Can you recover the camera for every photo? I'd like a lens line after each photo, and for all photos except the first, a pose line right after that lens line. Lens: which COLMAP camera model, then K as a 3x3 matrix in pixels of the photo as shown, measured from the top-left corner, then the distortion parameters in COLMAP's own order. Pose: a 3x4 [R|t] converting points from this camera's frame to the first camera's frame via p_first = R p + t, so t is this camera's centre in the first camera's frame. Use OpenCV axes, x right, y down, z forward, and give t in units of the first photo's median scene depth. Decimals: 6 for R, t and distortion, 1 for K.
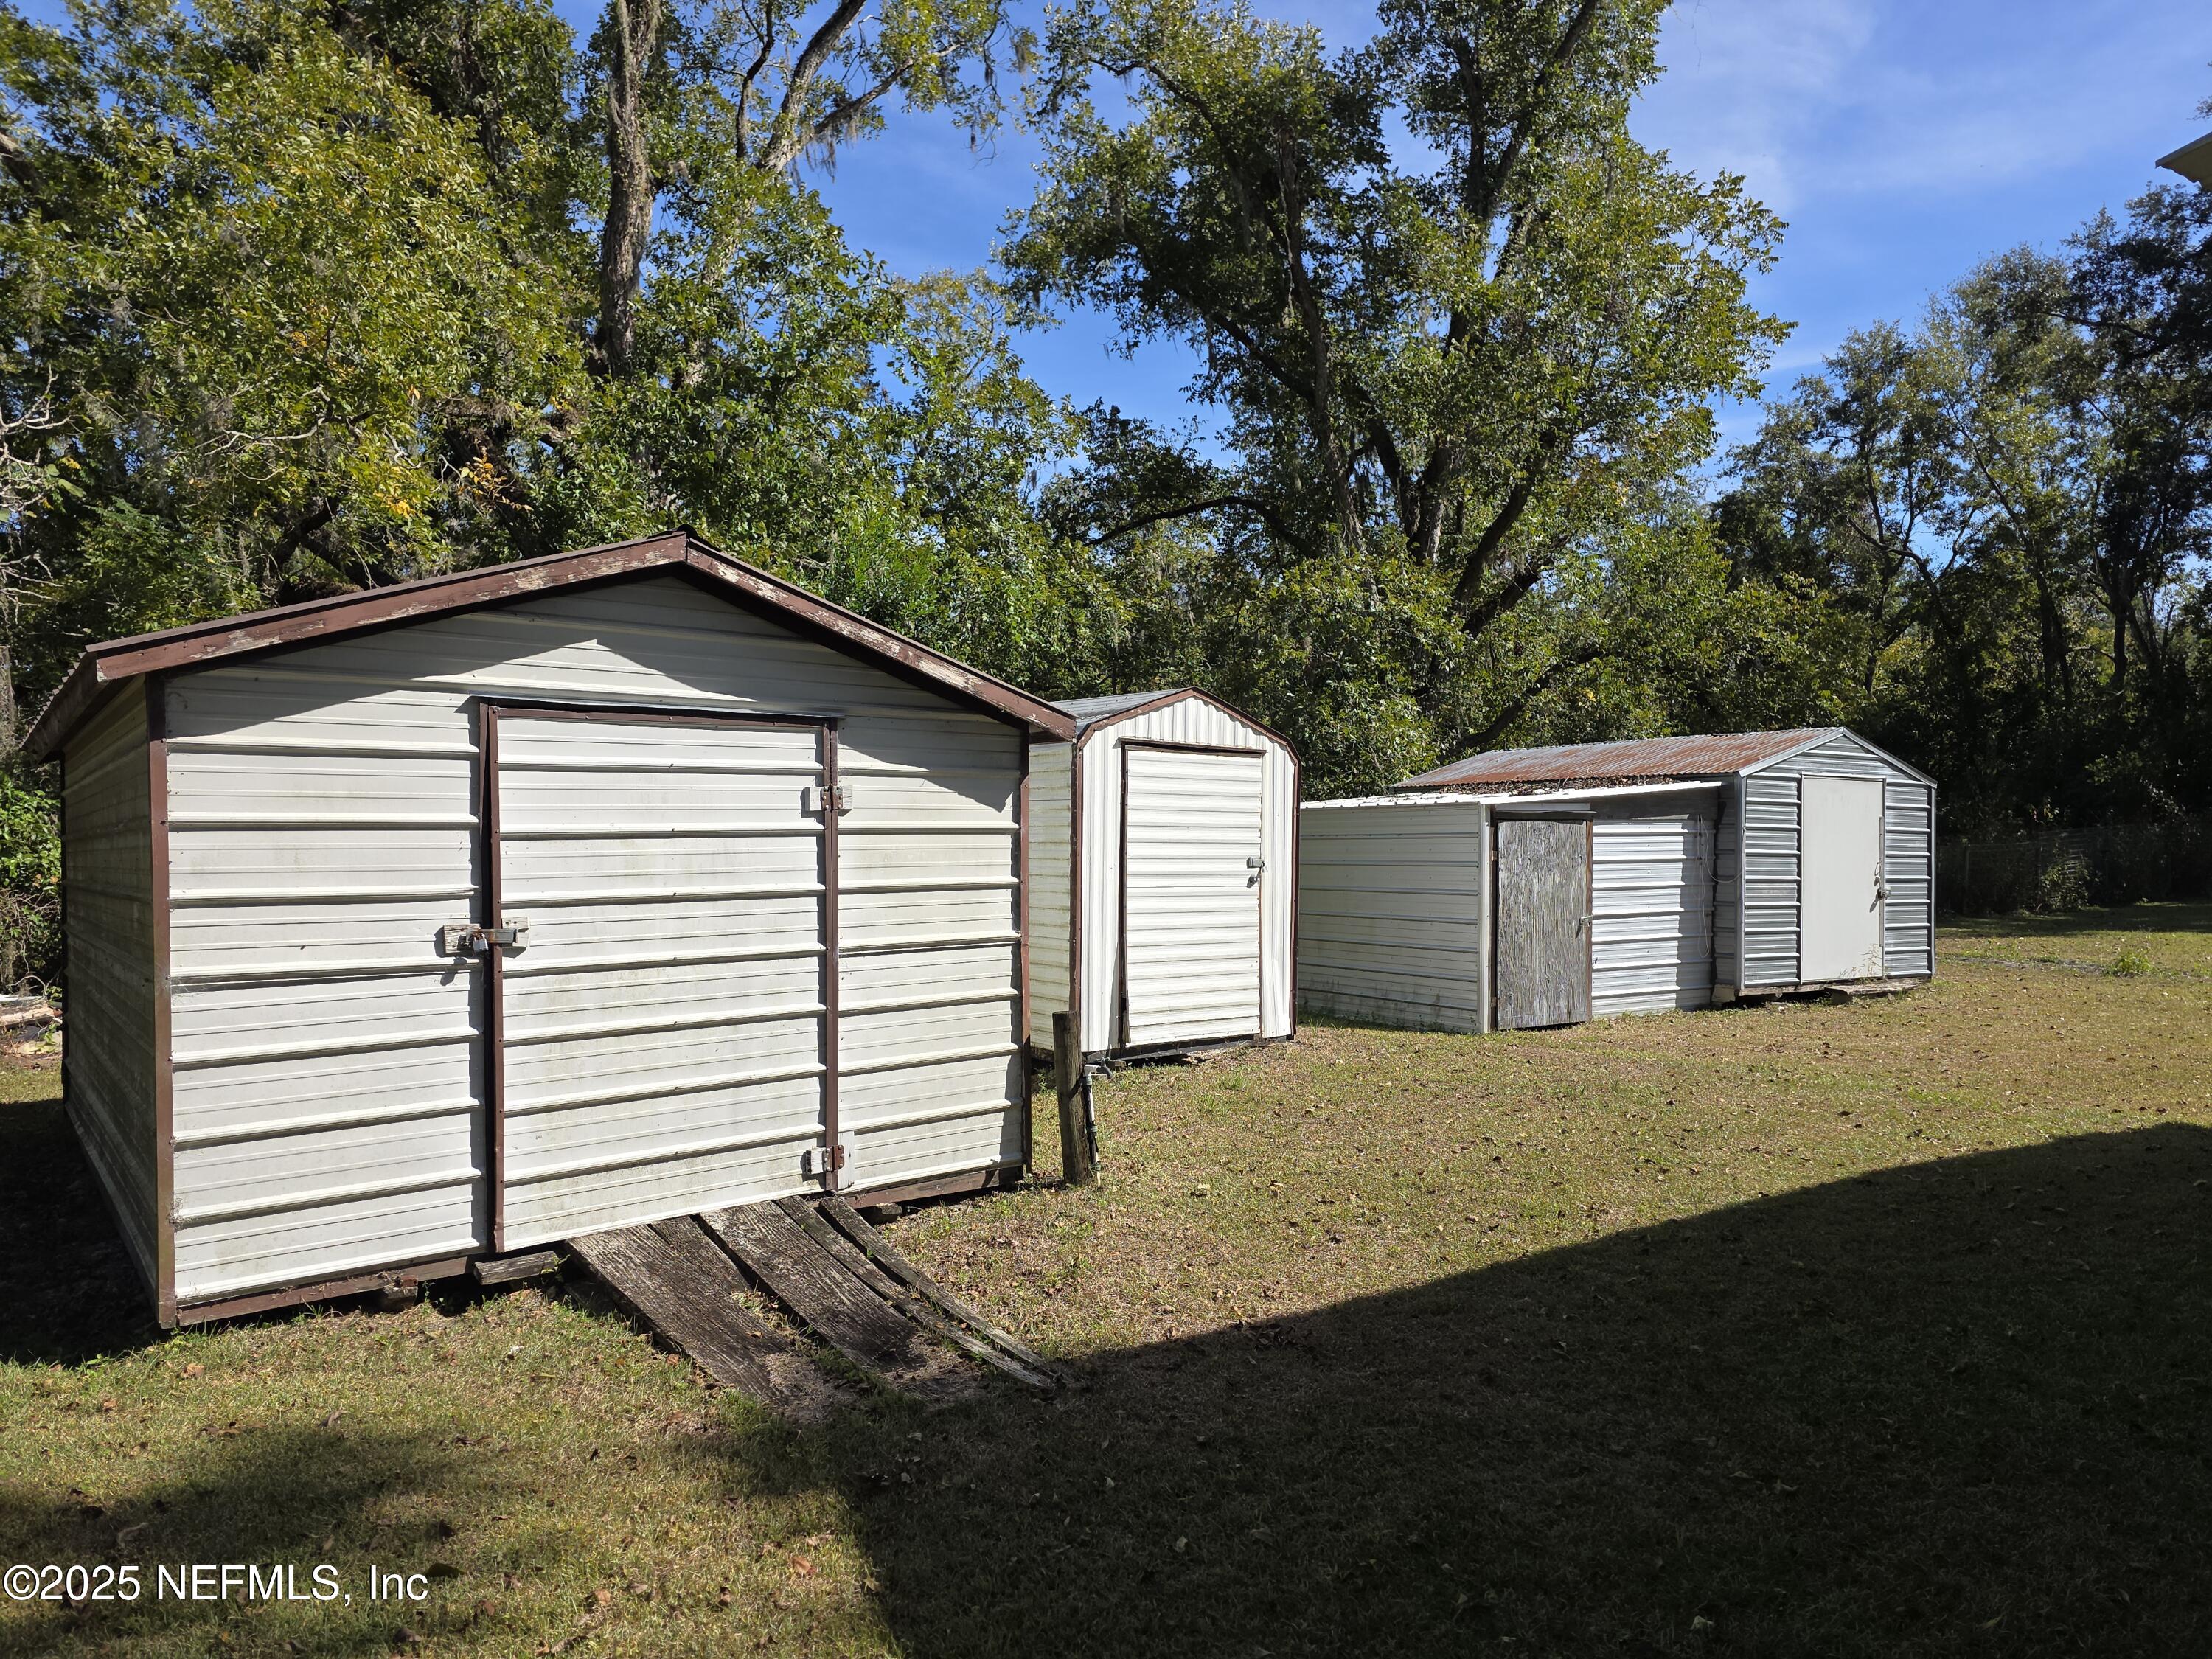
lens RADIAL K [[1474.6, 0, 1106.0], [0, 1474.6, 829.5], [0, 0, 1]] dist [-0.002031, -0.003326]
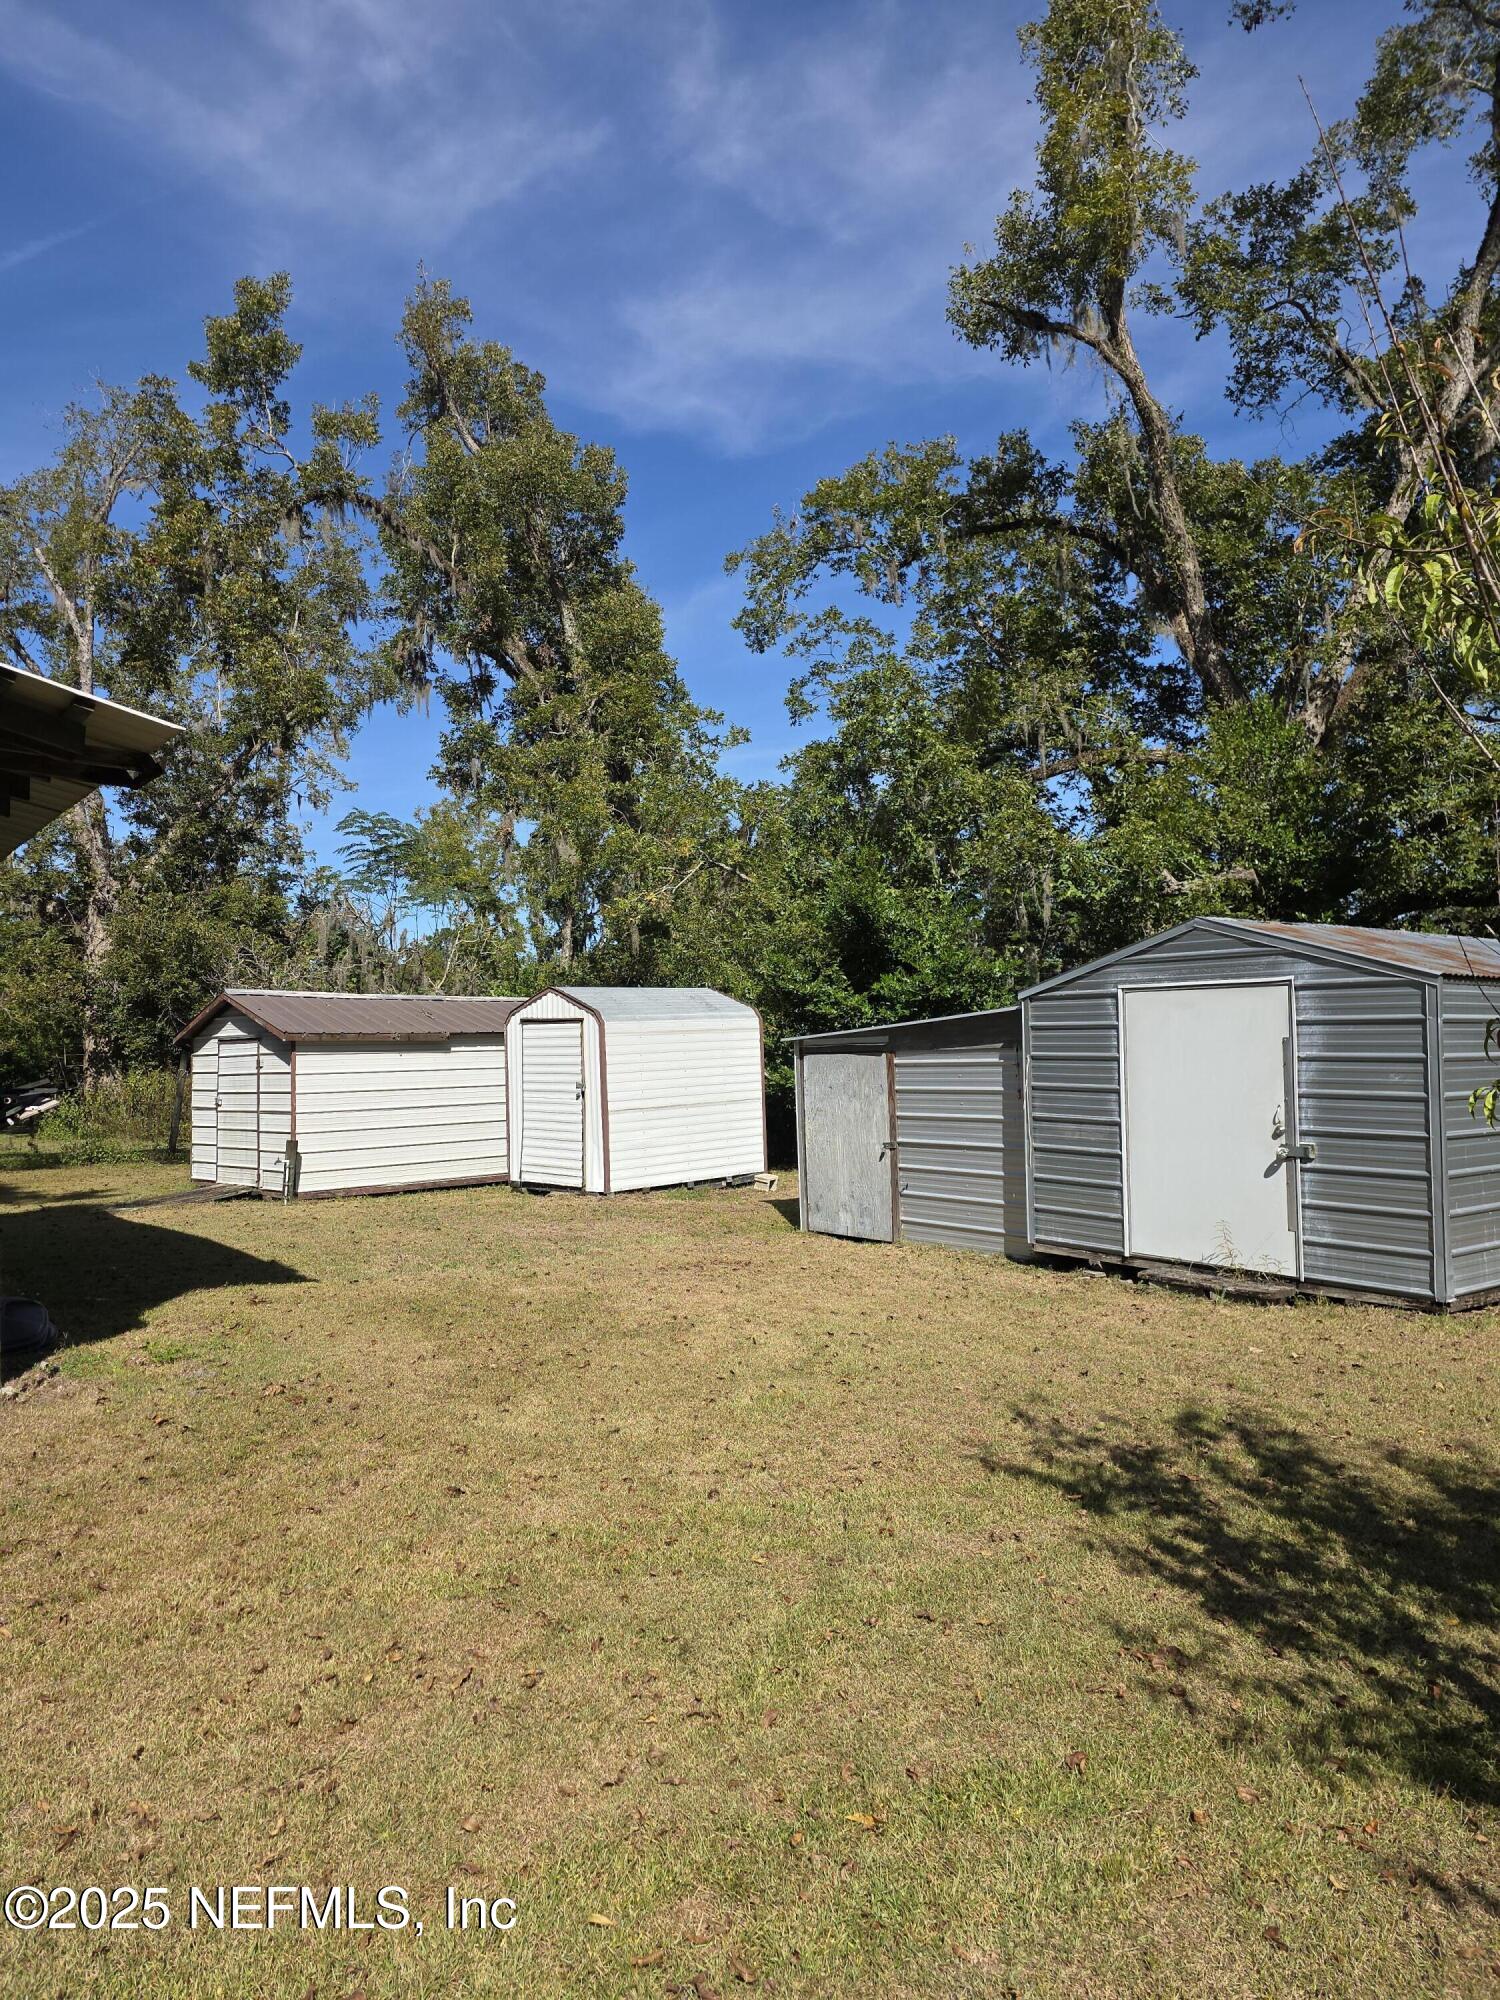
lens RADIAL K [[1333.3, 0, 750.0], [0, 1333.3, 1000.0], [0, 0, 1]] dist [-0.002031, -0.003326]
pose [[0.106046, -0.039081, -0.993593, 1.269768], [0.025860, 0.998998, -0.036533, -0.011207], [0.994025, -0.021820, 0.106951, 0.798406]]
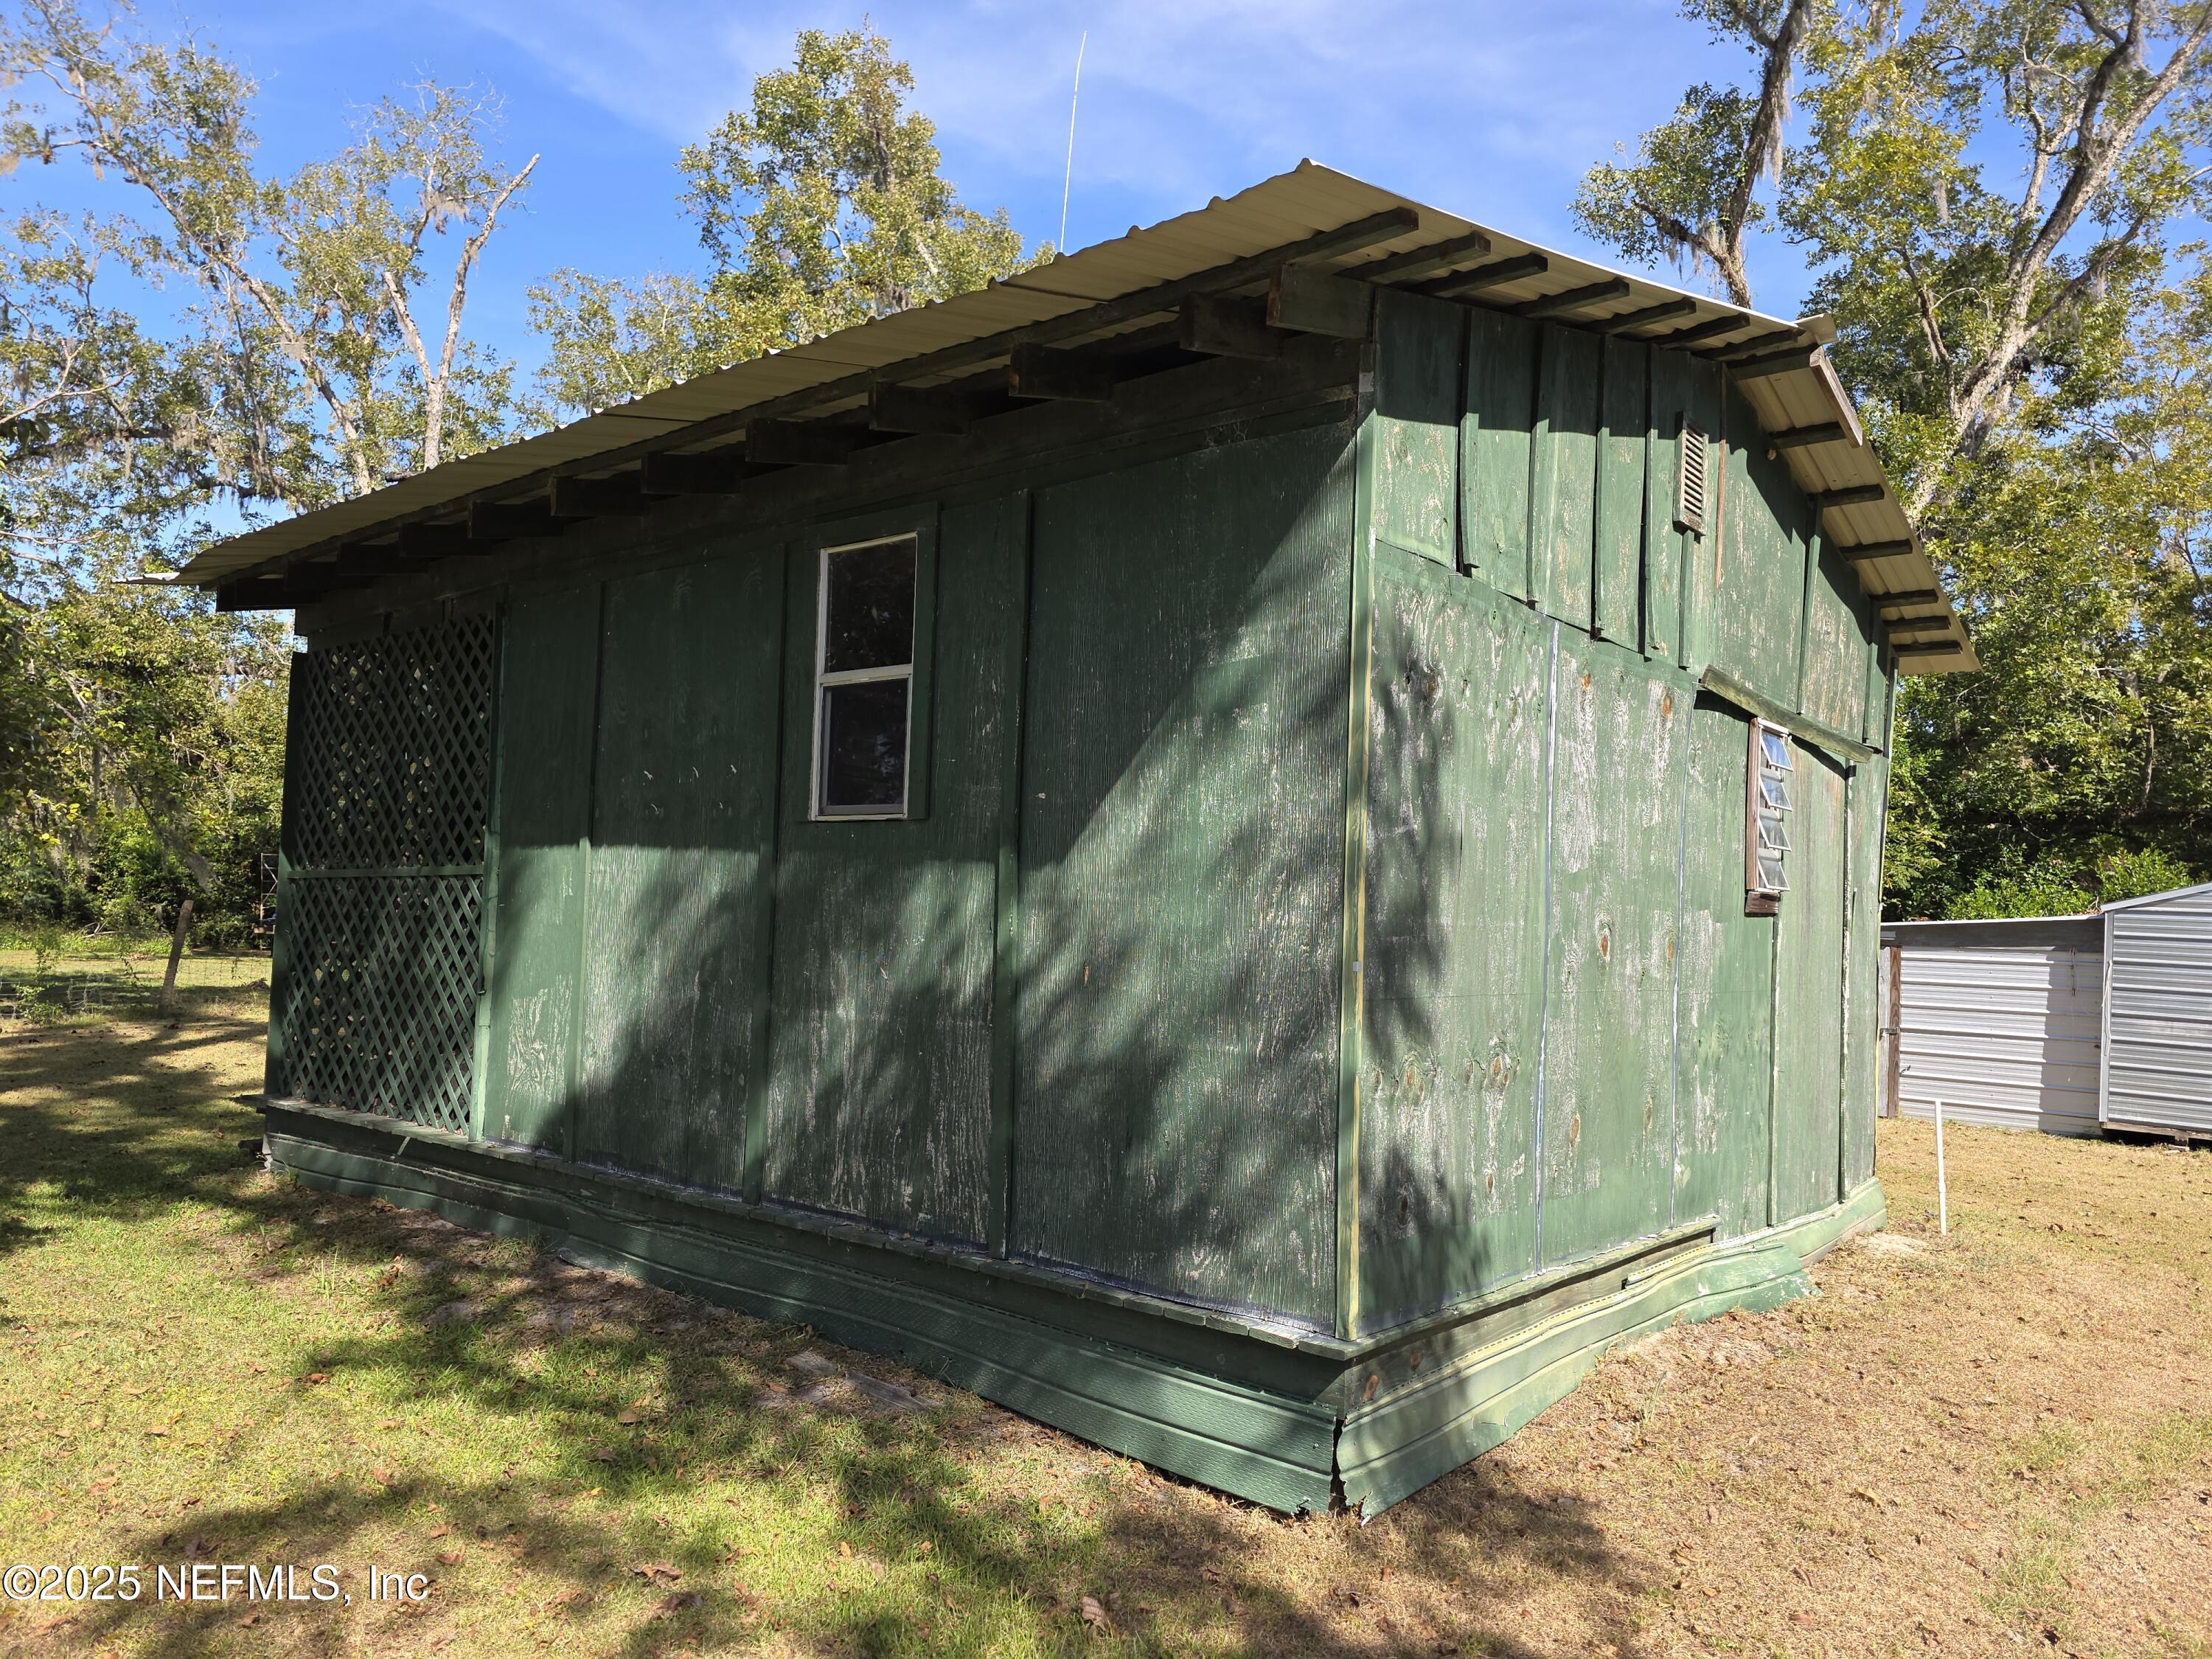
lens RADIAL K [[1474.6, 0, 1106.0], [0, 1474.6, 829.5], [0, 0, 1]] dist [-0.002031, -0.003326]
pose [[0.329980, -0.027179, -0.943597, 1.231940], [-0.019758, 0.999168, -0.035689, -0.045052], [0.943781, 0.030420, 0.329168, 0.014237]]
